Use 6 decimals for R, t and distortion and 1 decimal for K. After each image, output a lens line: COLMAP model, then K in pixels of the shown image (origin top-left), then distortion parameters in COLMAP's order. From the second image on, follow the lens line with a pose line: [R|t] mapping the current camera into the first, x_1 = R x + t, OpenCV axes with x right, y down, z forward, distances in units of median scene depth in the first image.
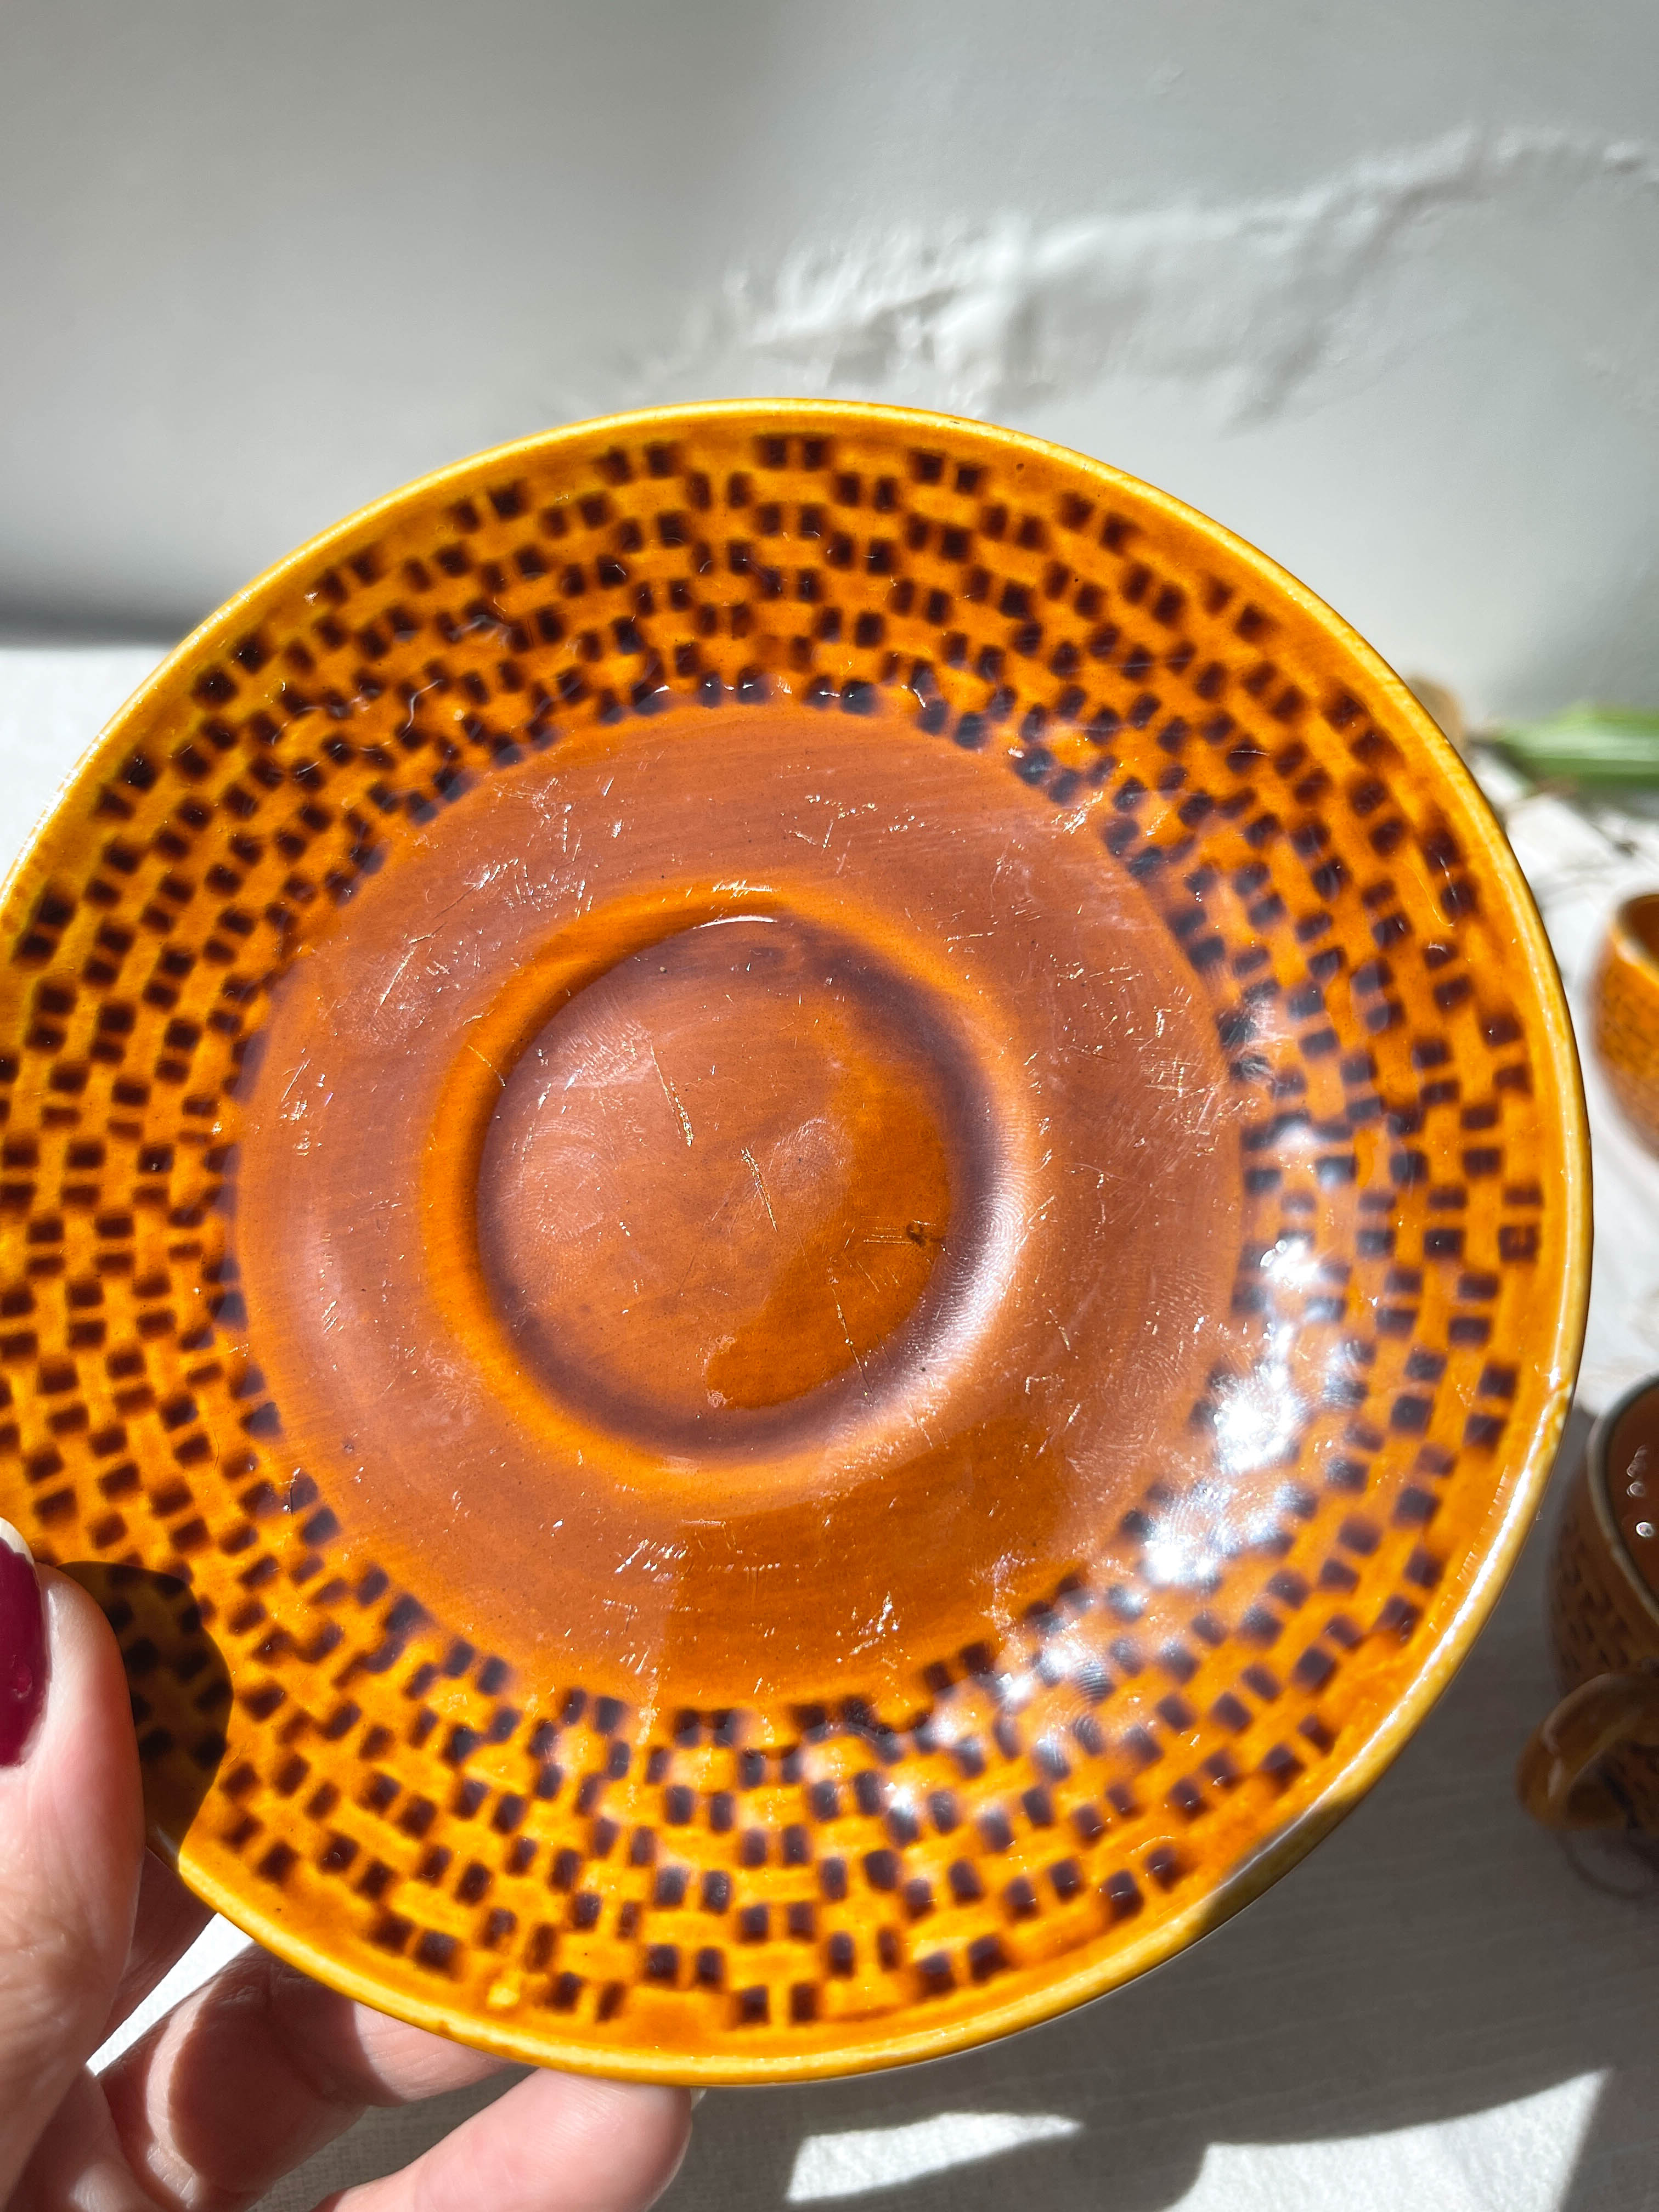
lens RADIAL K [[1809.2, 0, 829.5], [0, 1809.2, 1106.0], [0, 0, 1]] dist [0.004379, -0.005409]
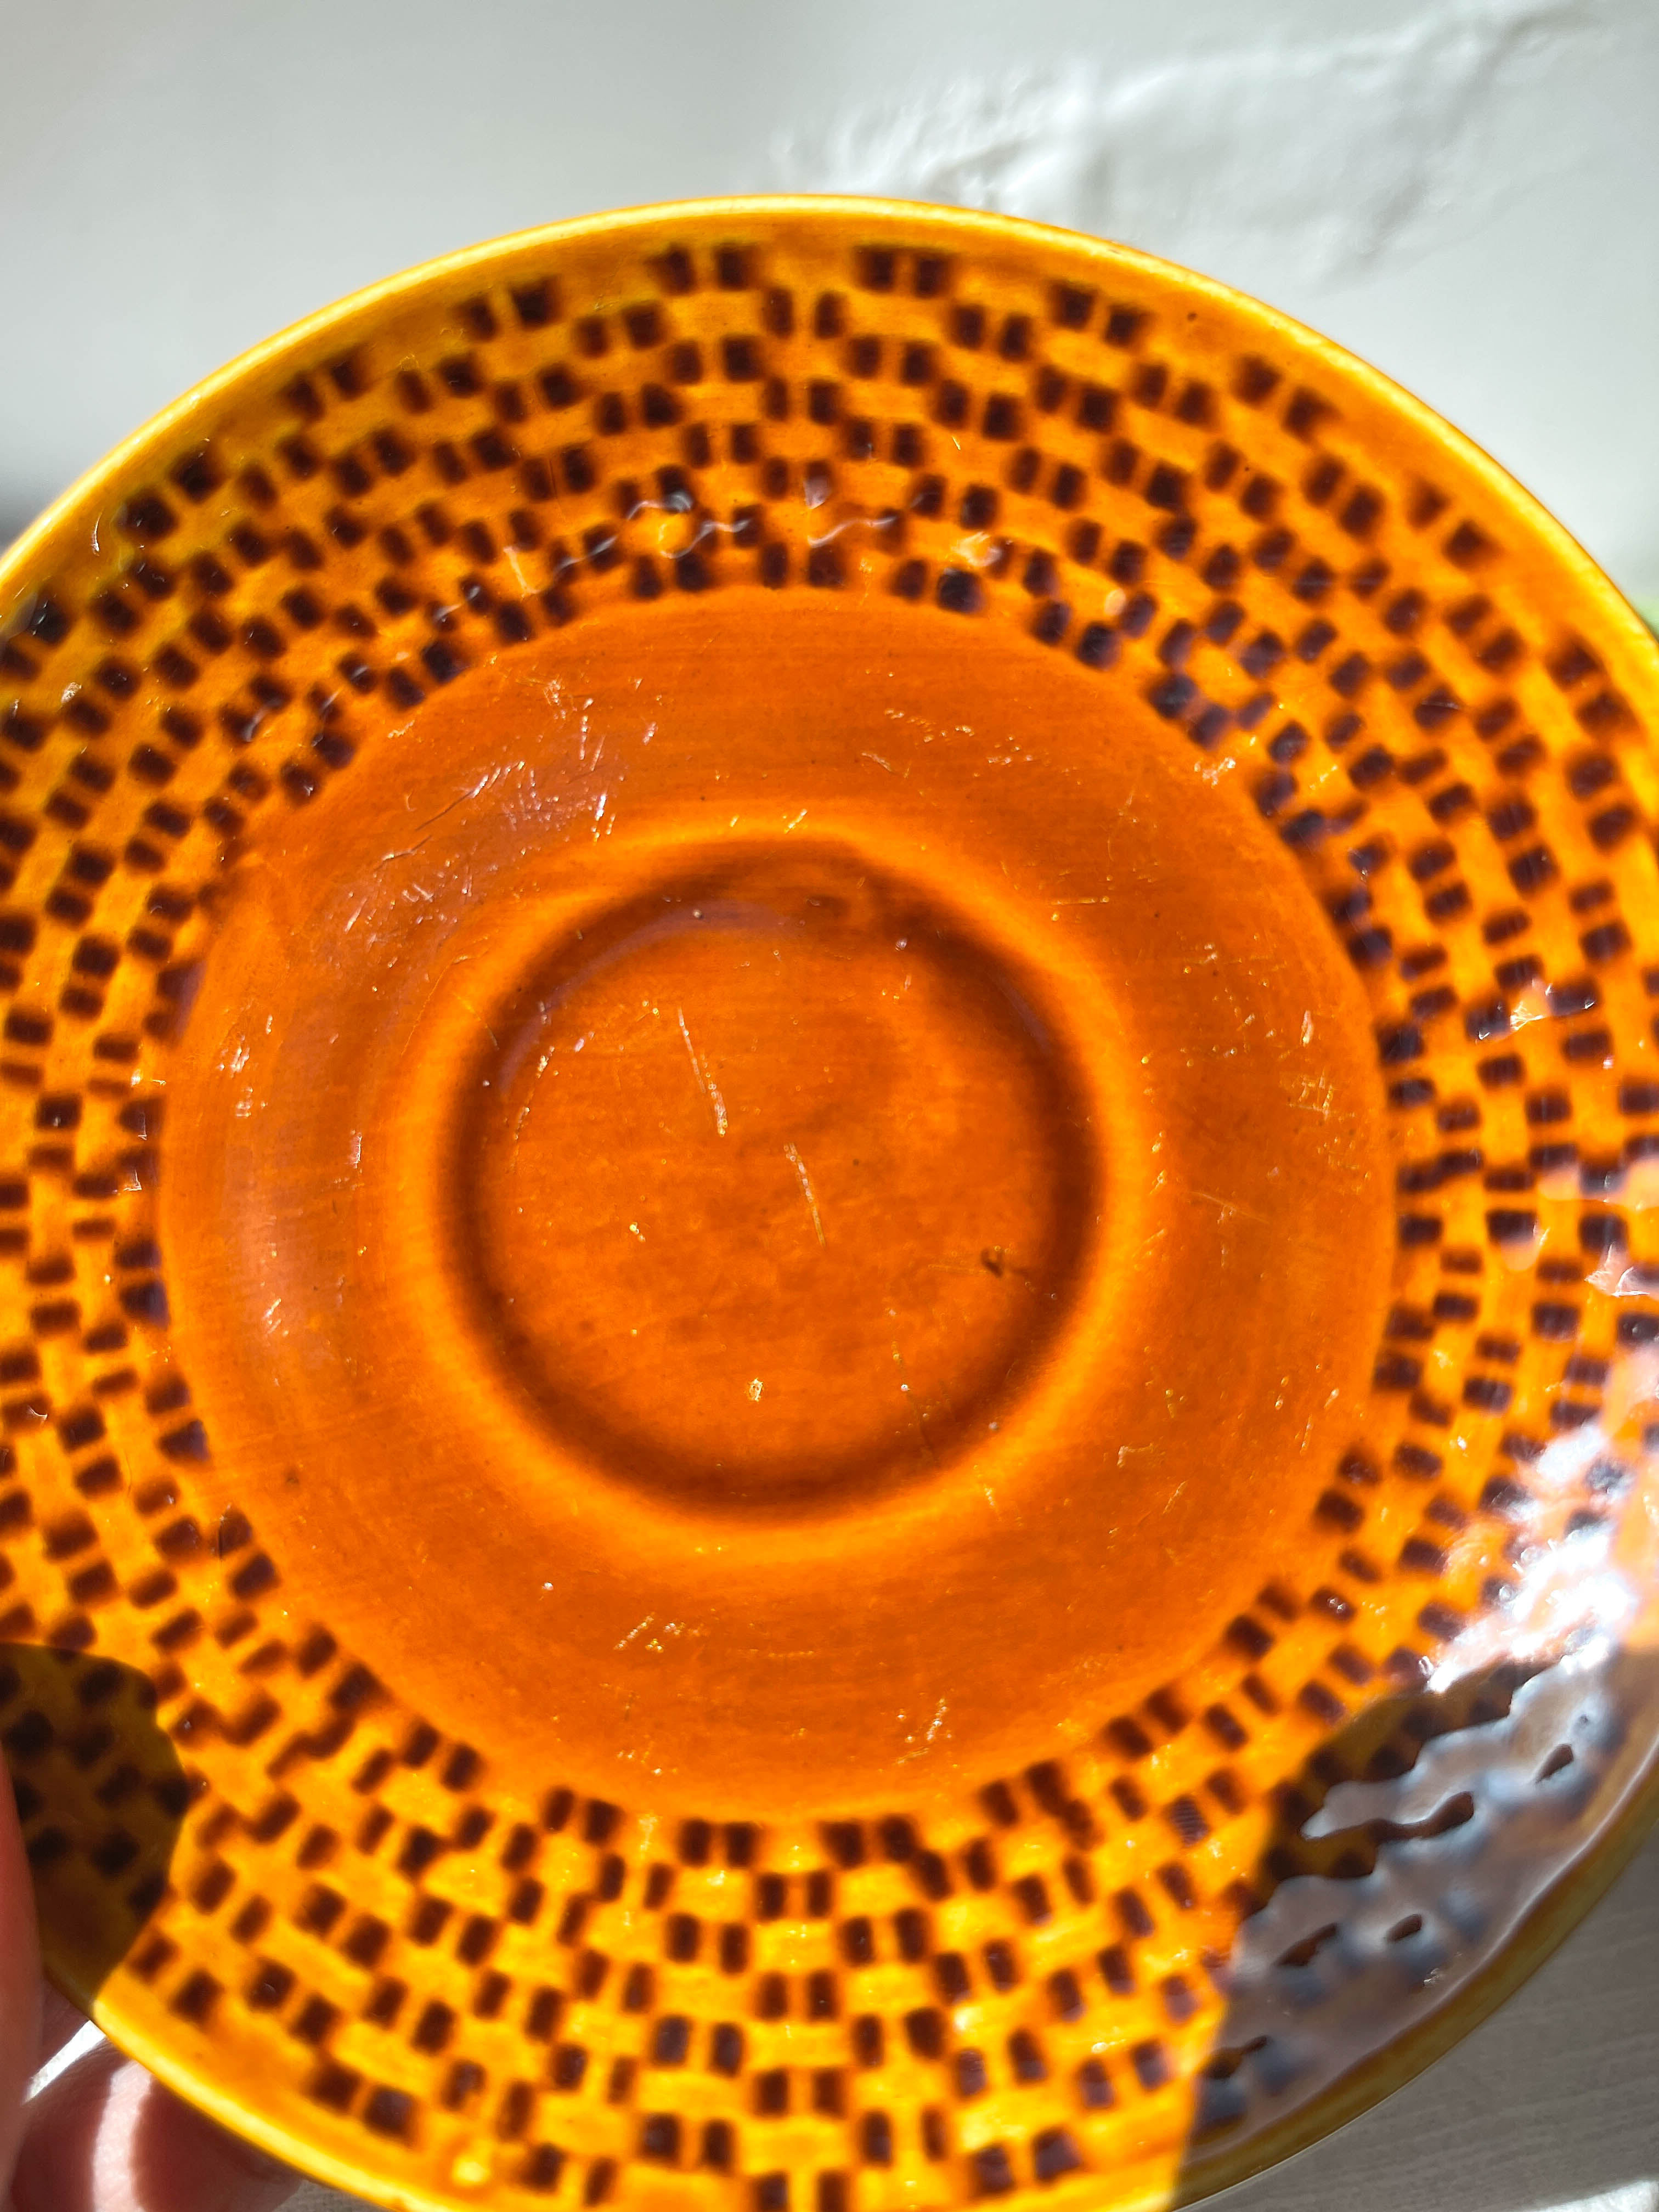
lens RADIAL K [[1777.2, 0, 829.5], [0, 1777.2, 1106.0], [0, 0, 1]] dist [-0.010639, 0.013834]
pose [[0.996181, 0.057456, 0.065736, -0.083871], [-0.063846, 0.992973, 0.099644, -0.076052], [-0.059549, -0.103460, 0.992849, 0.198720]]
